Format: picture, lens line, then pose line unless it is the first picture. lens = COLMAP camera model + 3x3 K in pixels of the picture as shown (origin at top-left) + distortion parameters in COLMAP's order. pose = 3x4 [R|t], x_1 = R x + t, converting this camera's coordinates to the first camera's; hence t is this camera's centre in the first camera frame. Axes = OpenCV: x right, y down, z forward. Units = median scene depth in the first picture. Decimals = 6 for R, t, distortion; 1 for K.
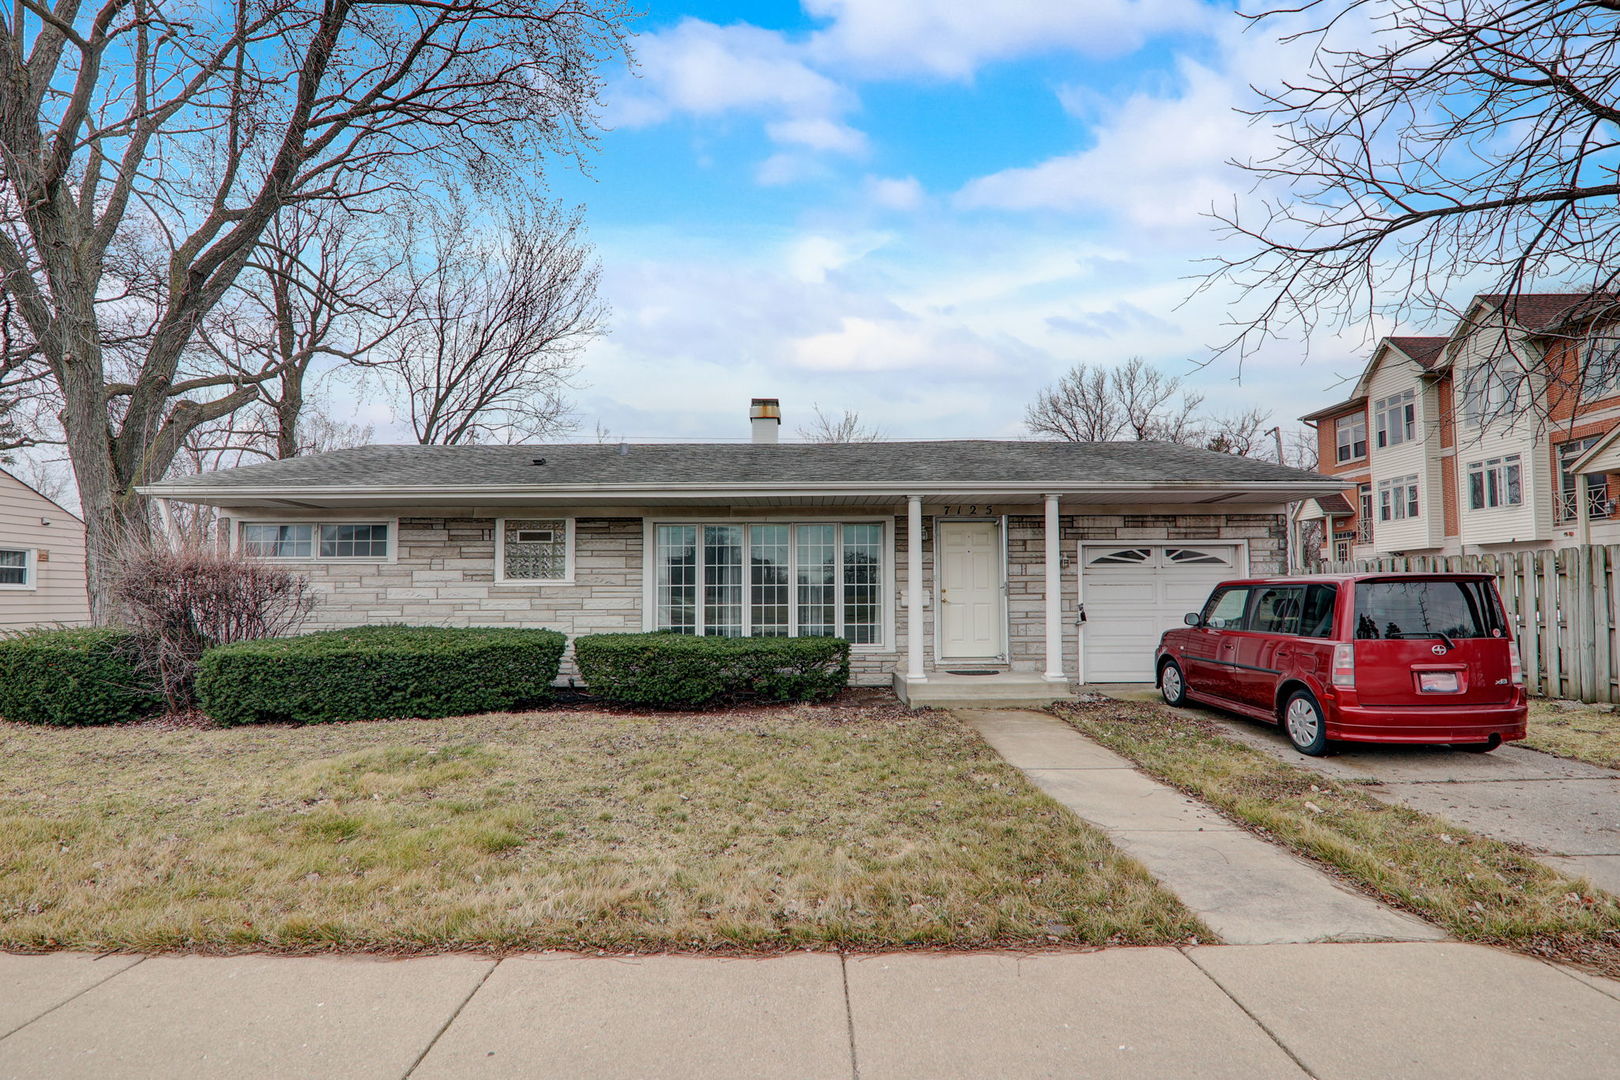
lens RADIAL K [[747.2, 0, 794.8], [0, 747.2, 560.5], [0, 0, 1]] dist [-0.014711, 0.000053]
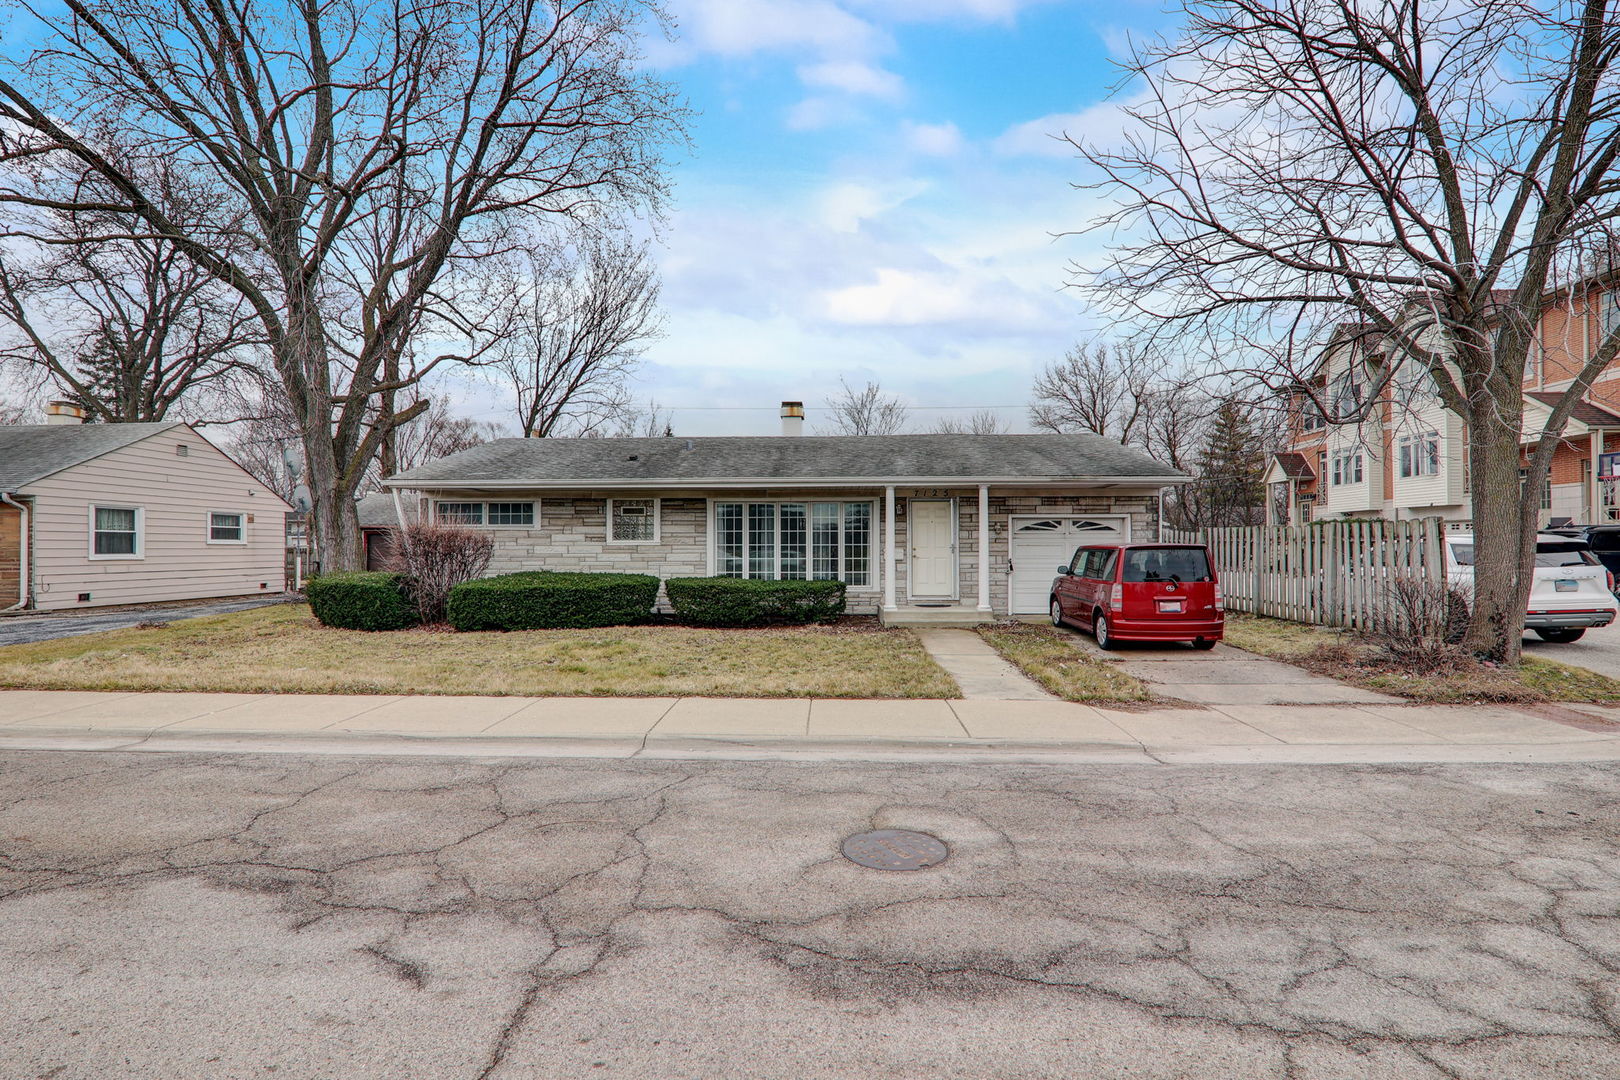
lens RADIAL K [[733.5, 0, 788.7], [0, 733.5, 534.6], [0, 0, 1]] dist [-0.014231, 0.000048]
pose [[0.998577, 0.002515, -0.053277, 0.033281], [-0.000776, 0.999467, 0.032641, -0.033670], [0.053330, -0.032553, 0.998046, -0.422736]]
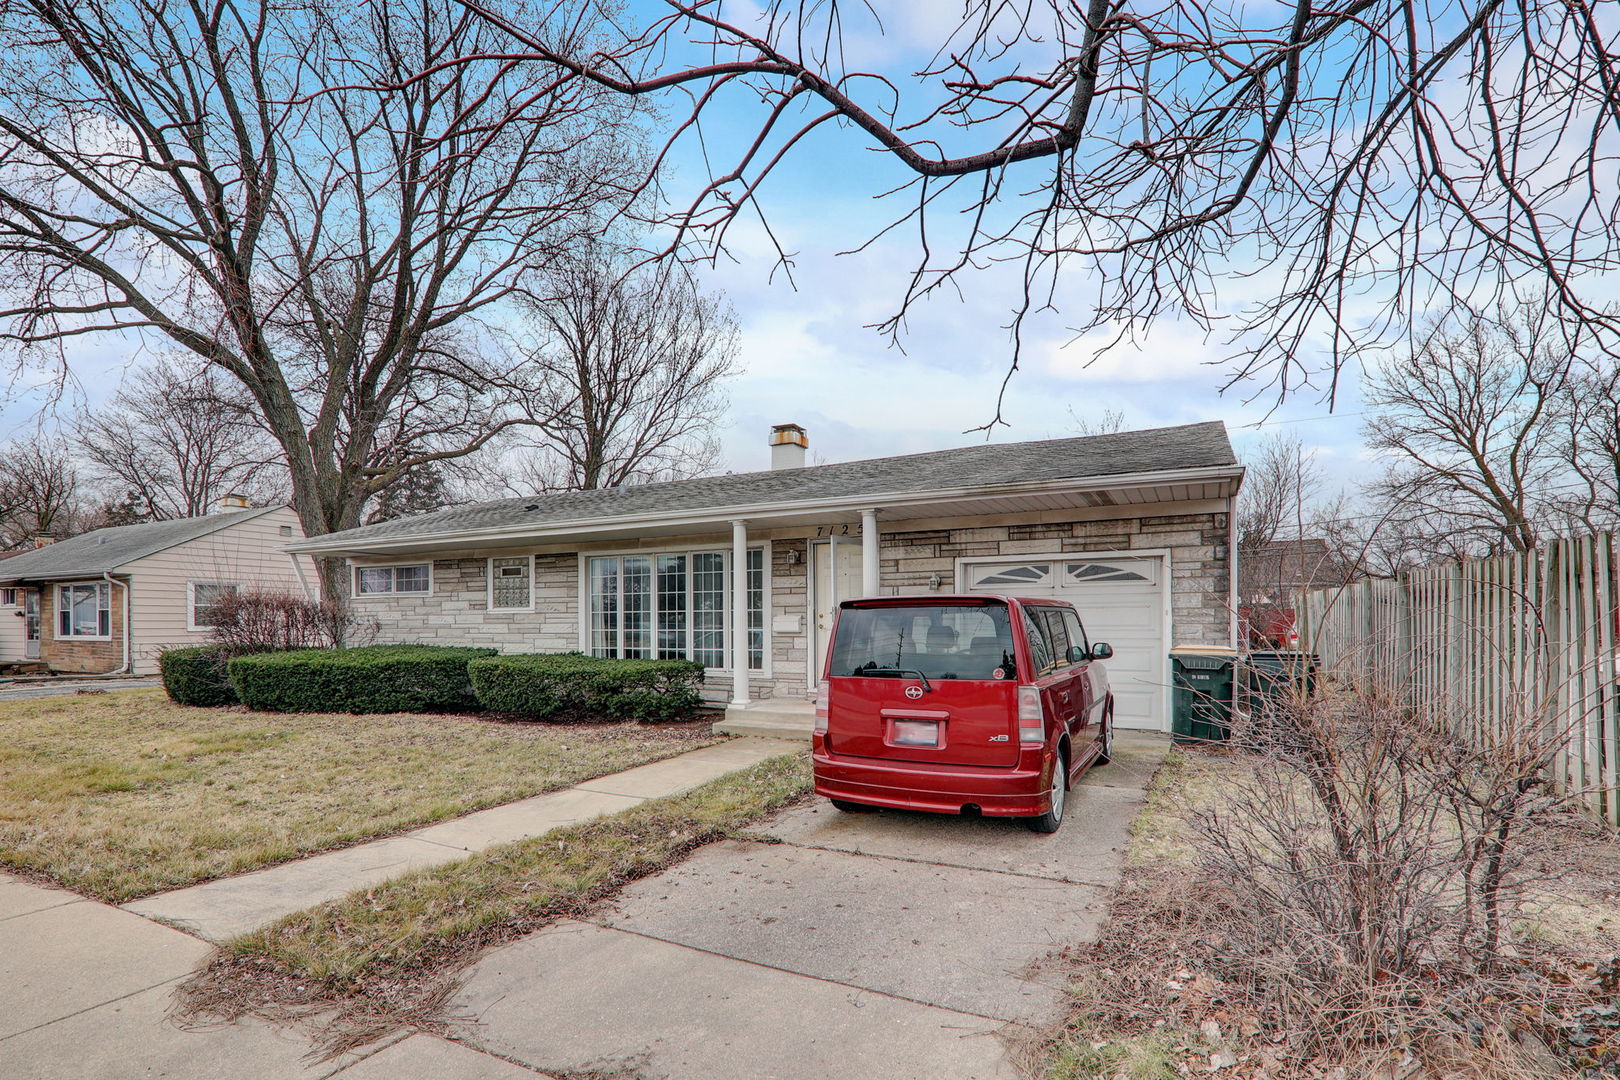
lens RADIAL K [[762.7, 0, 797.3], [0, 762.7, 616.6], [0, 0, 1]] dist [-0.012908, -0.000053]
pose [[0.889754, -0.002657, -0.456433, 0.619766], [0.022362, 0.999036, 0.037776, 0.003654], [0.455893, -0.043818, 0.888955, 0.121569]]
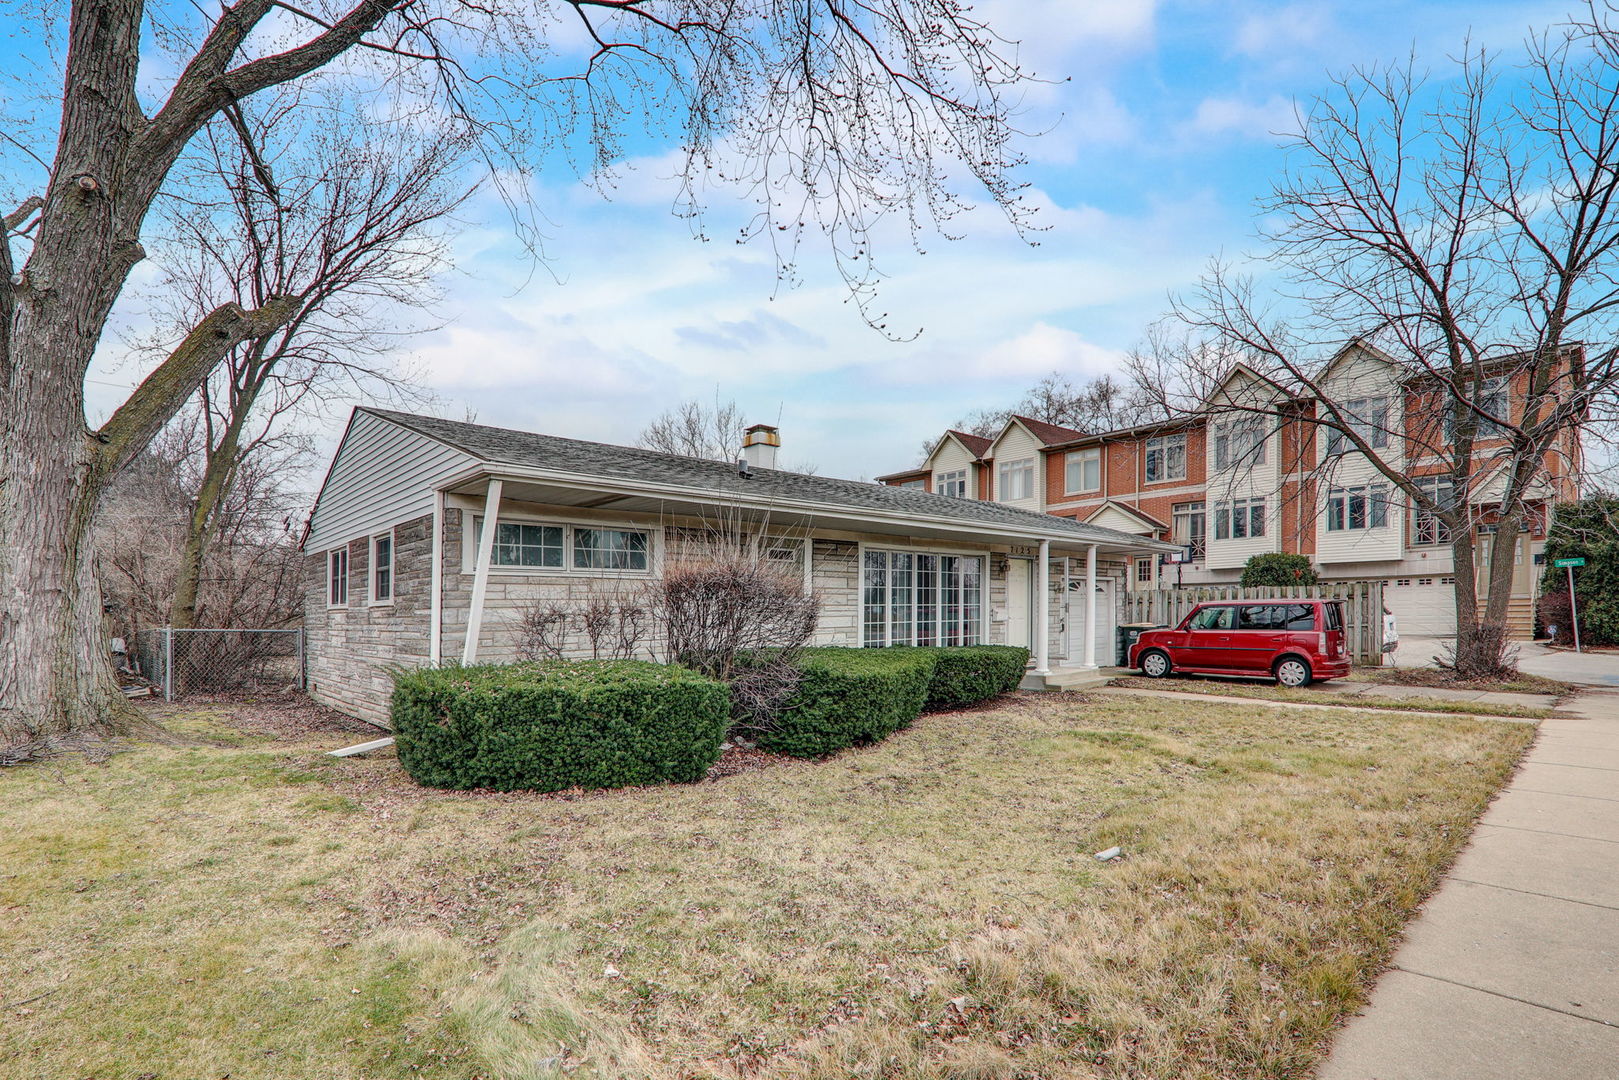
lens RADIAL K [[784.9, 0, 788.3], [0, 784.9, 616.6], [0, 0, 1]] dist [-0.017964, 0.000121]
pose [[0.745317, -0.007271, 0.666671, -1.035582], [-0.022068, 0.999124, 0.035569, 0.011853], [-0.666345, -0.041222, 0.744503, 0.205444]]
